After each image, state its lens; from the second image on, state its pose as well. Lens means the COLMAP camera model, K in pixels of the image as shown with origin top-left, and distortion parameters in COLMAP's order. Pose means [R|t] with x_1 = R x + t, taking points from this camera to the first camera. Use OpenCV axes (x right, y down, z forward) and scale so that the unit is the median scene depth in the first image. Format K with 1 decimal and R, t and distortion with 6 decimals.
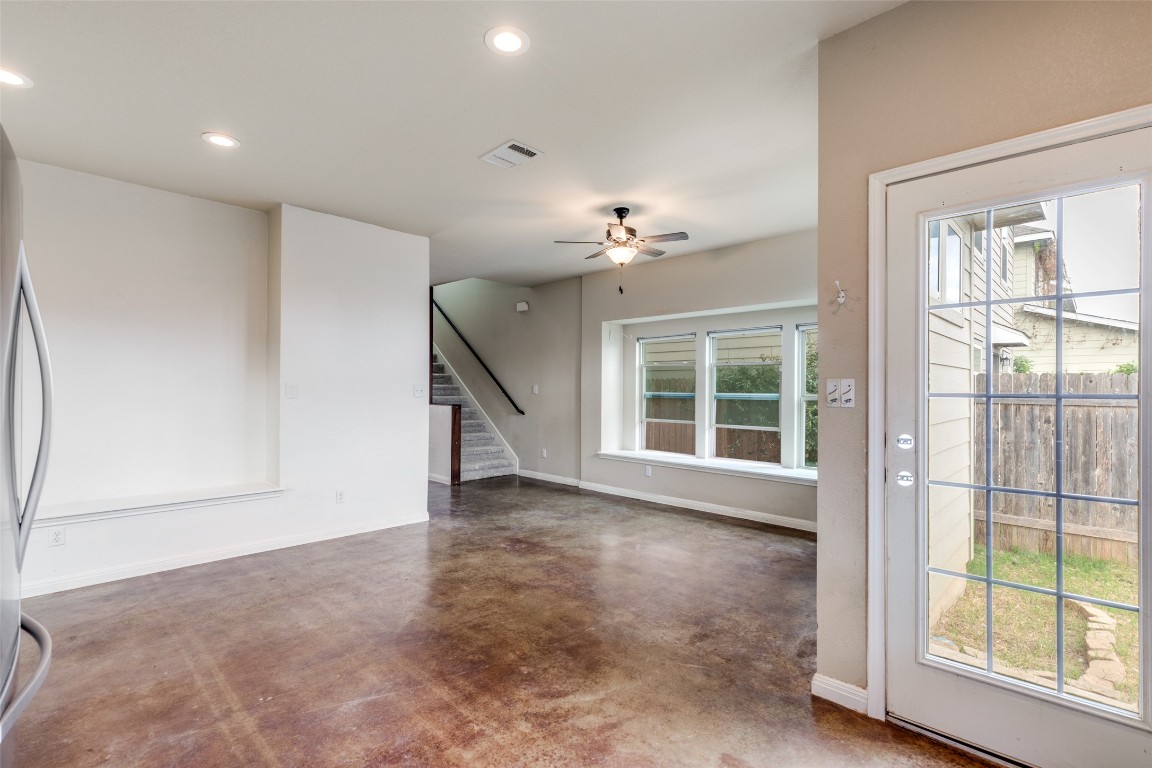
lens RADIAL K [[527.8, 0, 584.9], [0, 527.8, 388.2], [0, 0, 1]] dist [0.003790, 0.000459]
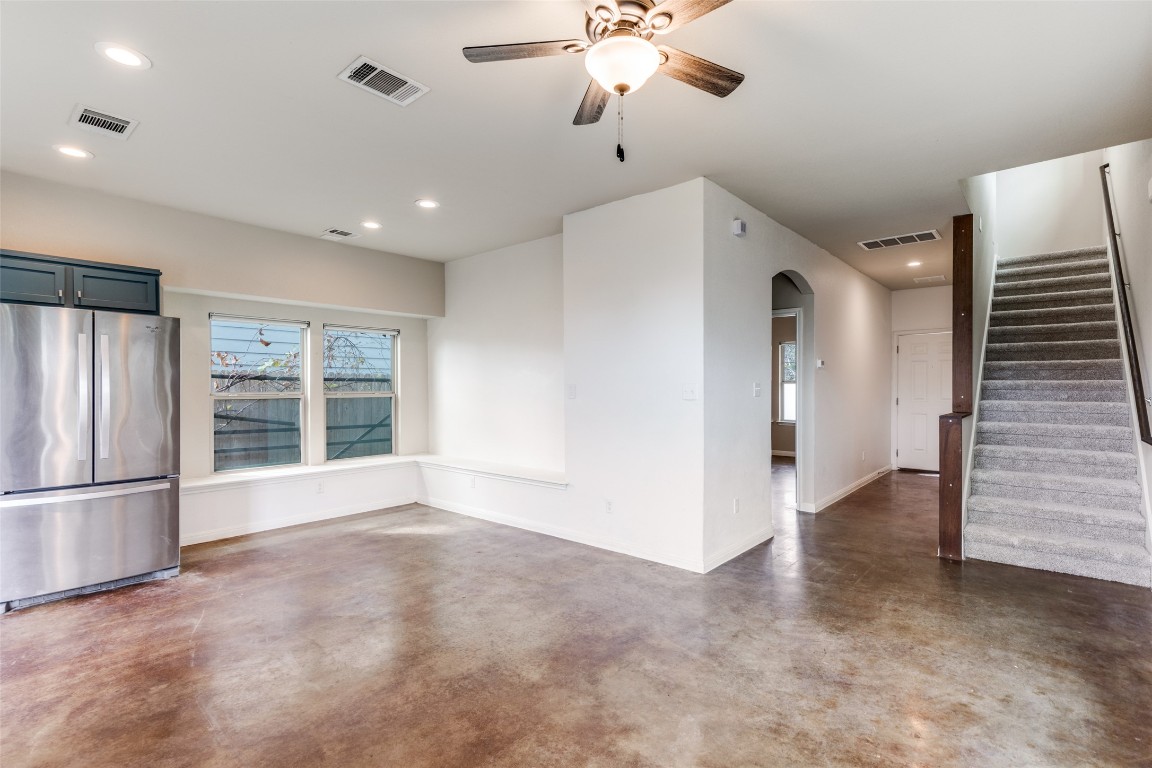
lens RADIAL K [[540.0, 0, 579.7], [0, 540.0, 383.0], [0, 0, 1]] dist [0.004237, 0.000369]
pose [[0.059190, -0.012346, -0.998170, 0.789540], [0.003744, 0.999919, -0.012145, 0.005281], [0.998240, -0.003018, 0.059232, 1.485420]]
